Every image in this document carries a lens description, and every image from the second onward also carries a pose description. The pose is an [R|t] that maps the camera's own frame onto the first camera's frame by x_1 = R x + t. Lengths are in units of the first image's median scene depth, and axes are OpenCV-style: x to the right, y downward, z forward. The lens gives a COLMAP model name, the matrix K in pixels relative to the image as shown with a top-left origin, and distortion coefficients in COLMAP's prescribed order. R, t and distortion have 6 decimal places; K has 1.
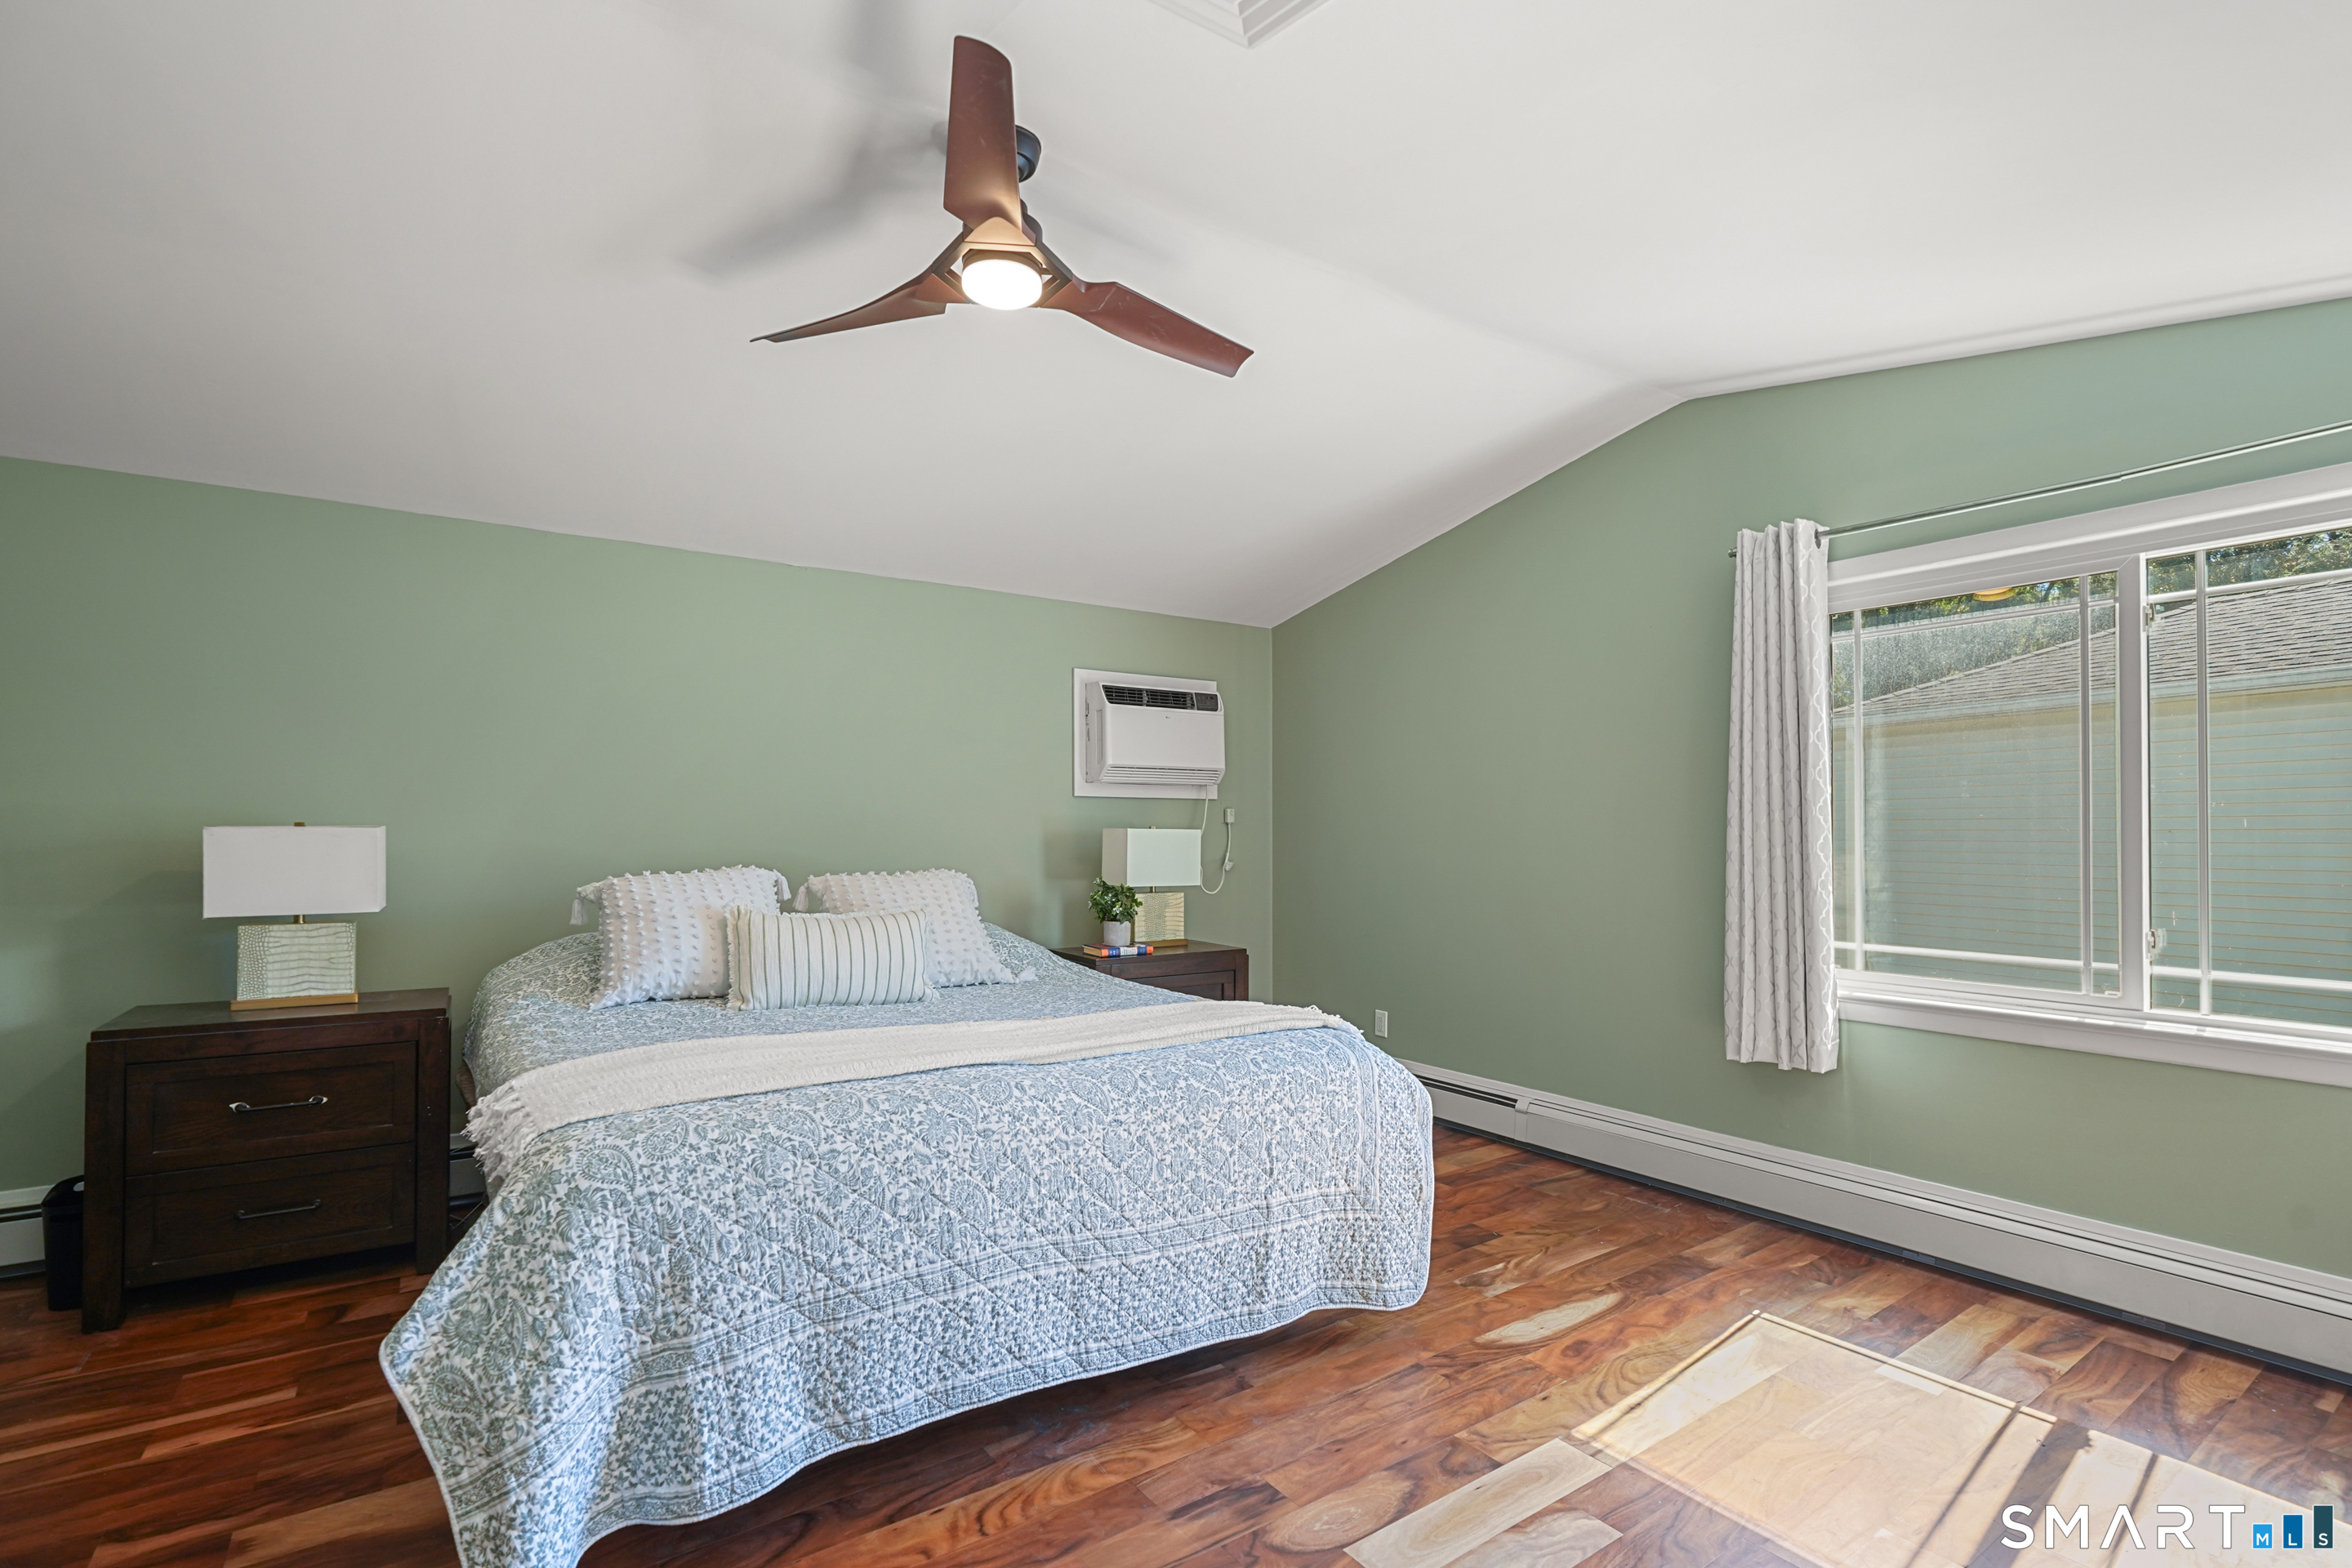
lens RADIAL K [[1080.1, 0, 1165.9], [0, 1080.1, 806.4], [0, 0, 1]] dist [-0.011648, 0.000136]
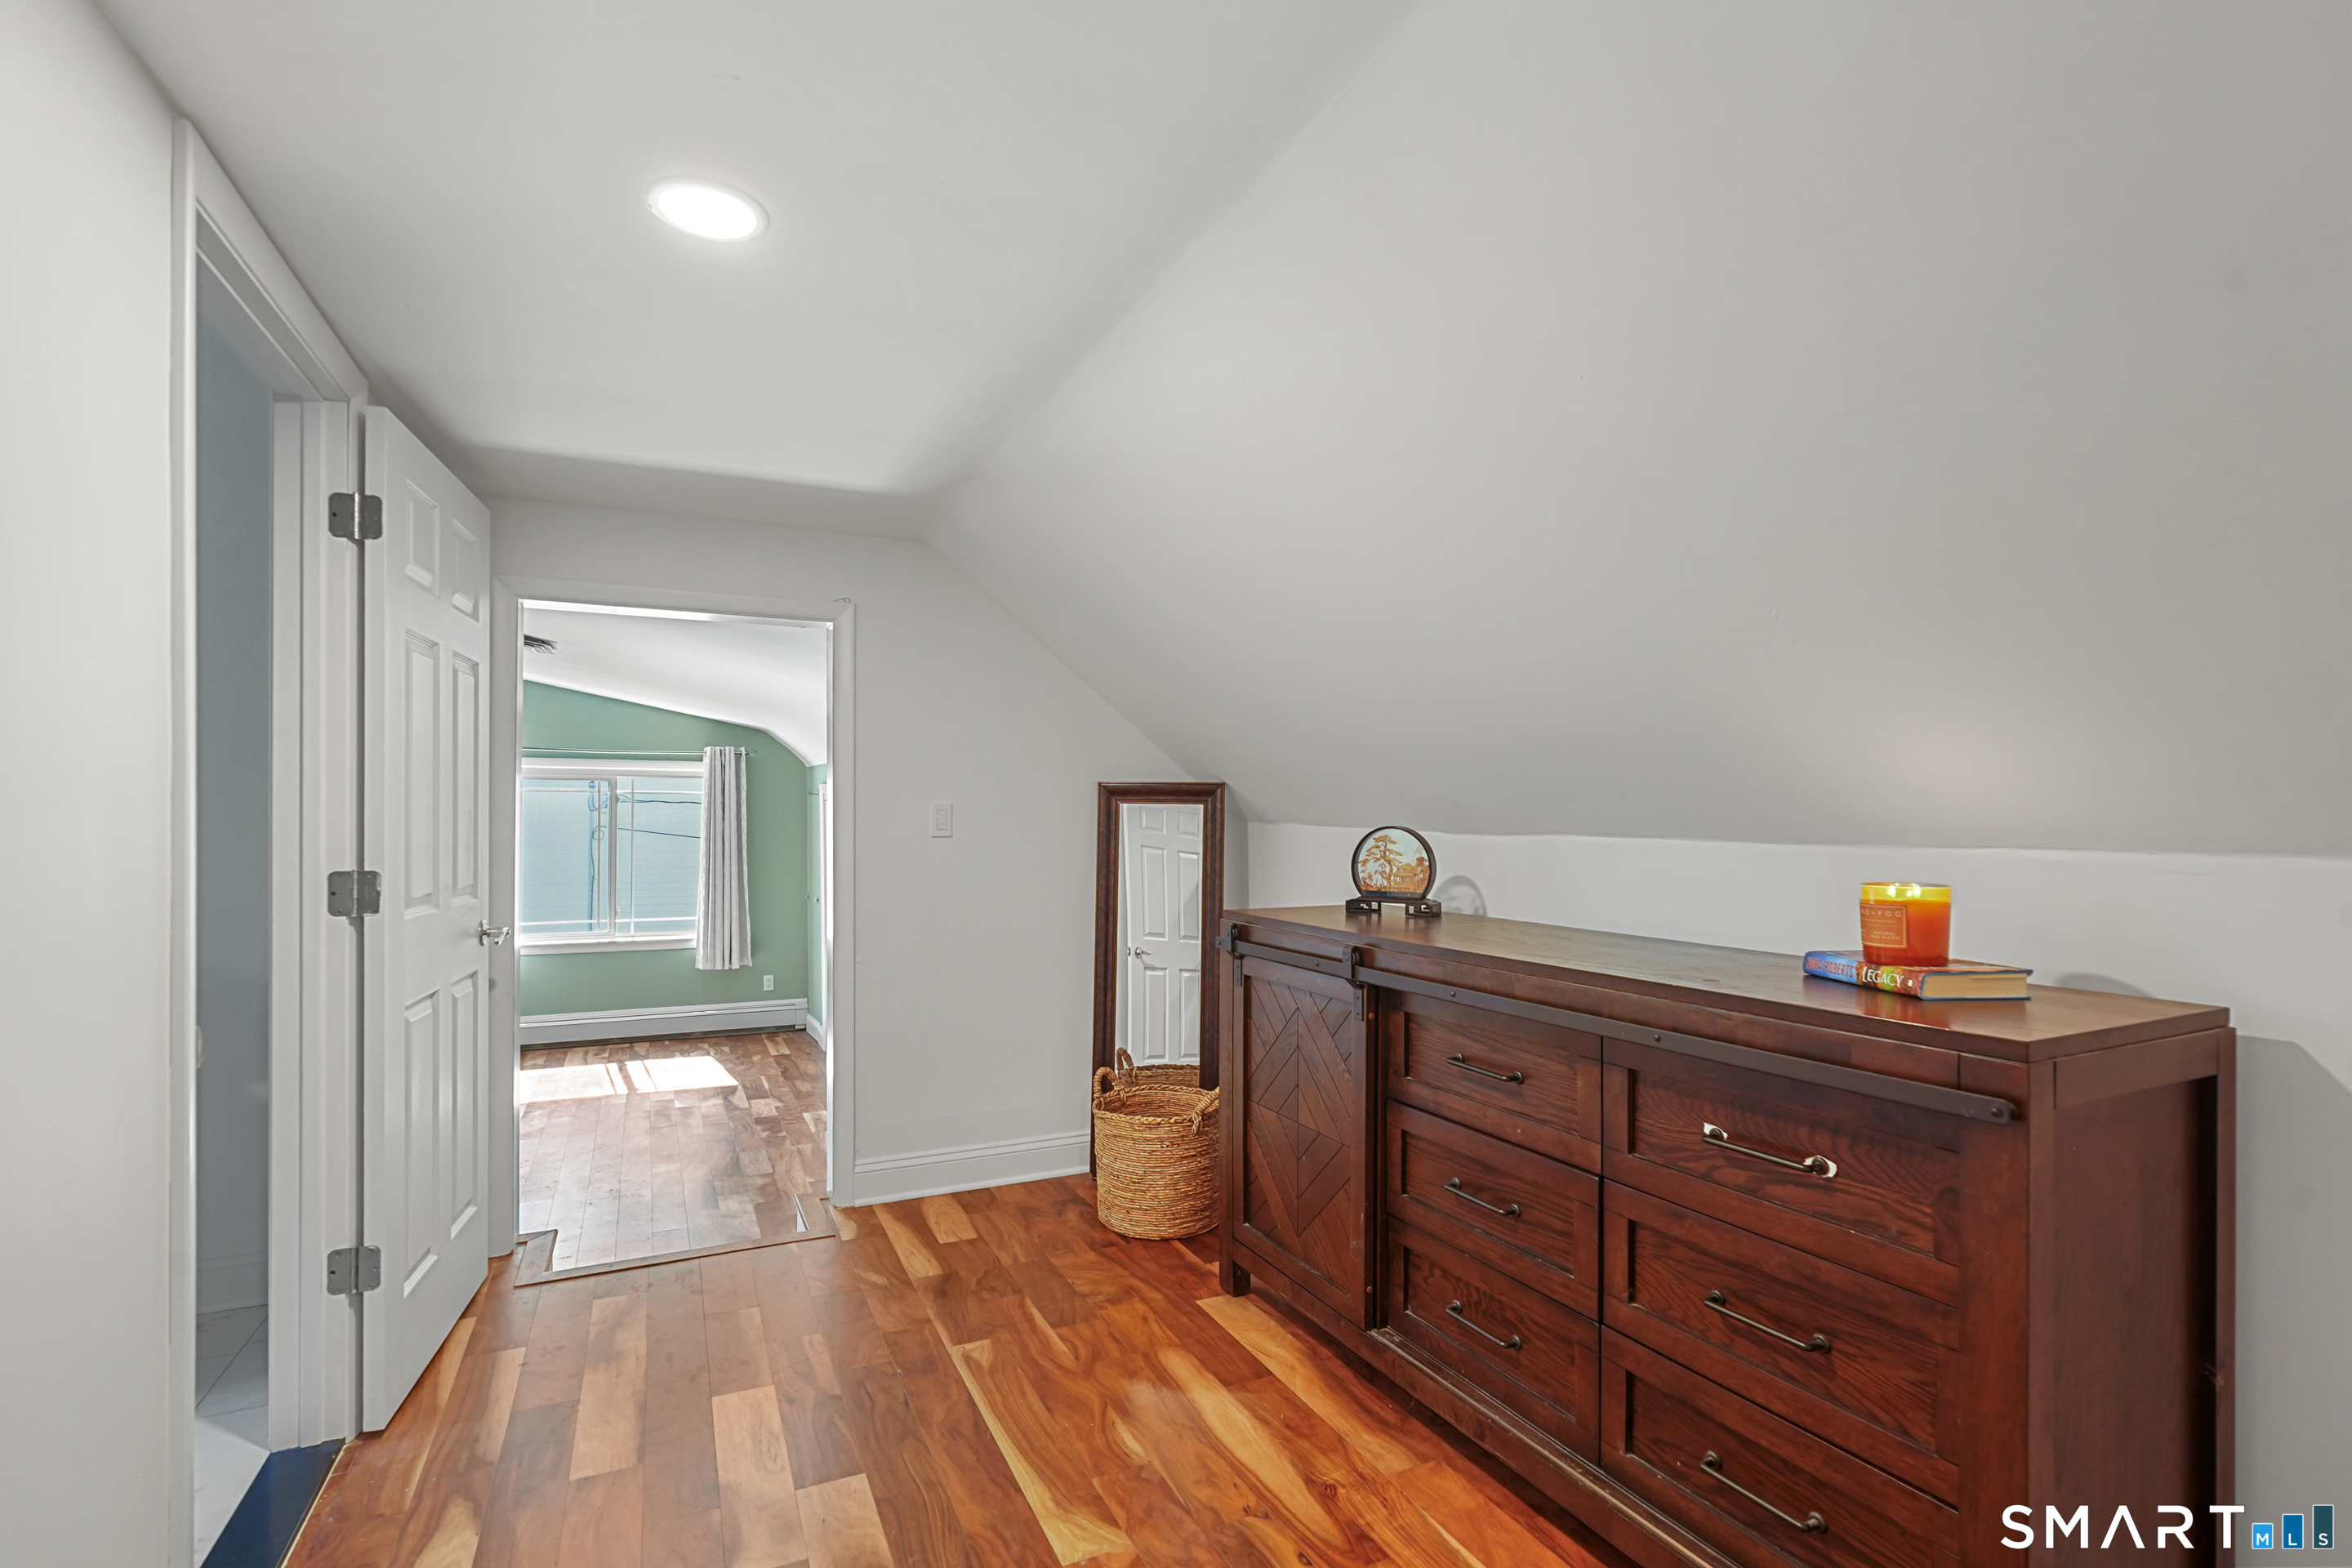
lens RADIAL K [[1080.1, 0, 1165.9], [0, 1080.1, 806.4], [0, 0, 1]] dist [-0.011648, 0.000136]
pose [[0.155855, 0.009878, 0.987731, -1.730295], [-0.014099, 0.999870, -0.007774, -0.155232], [-0.987679, -0.012714, 0.155974, -0.918008]]
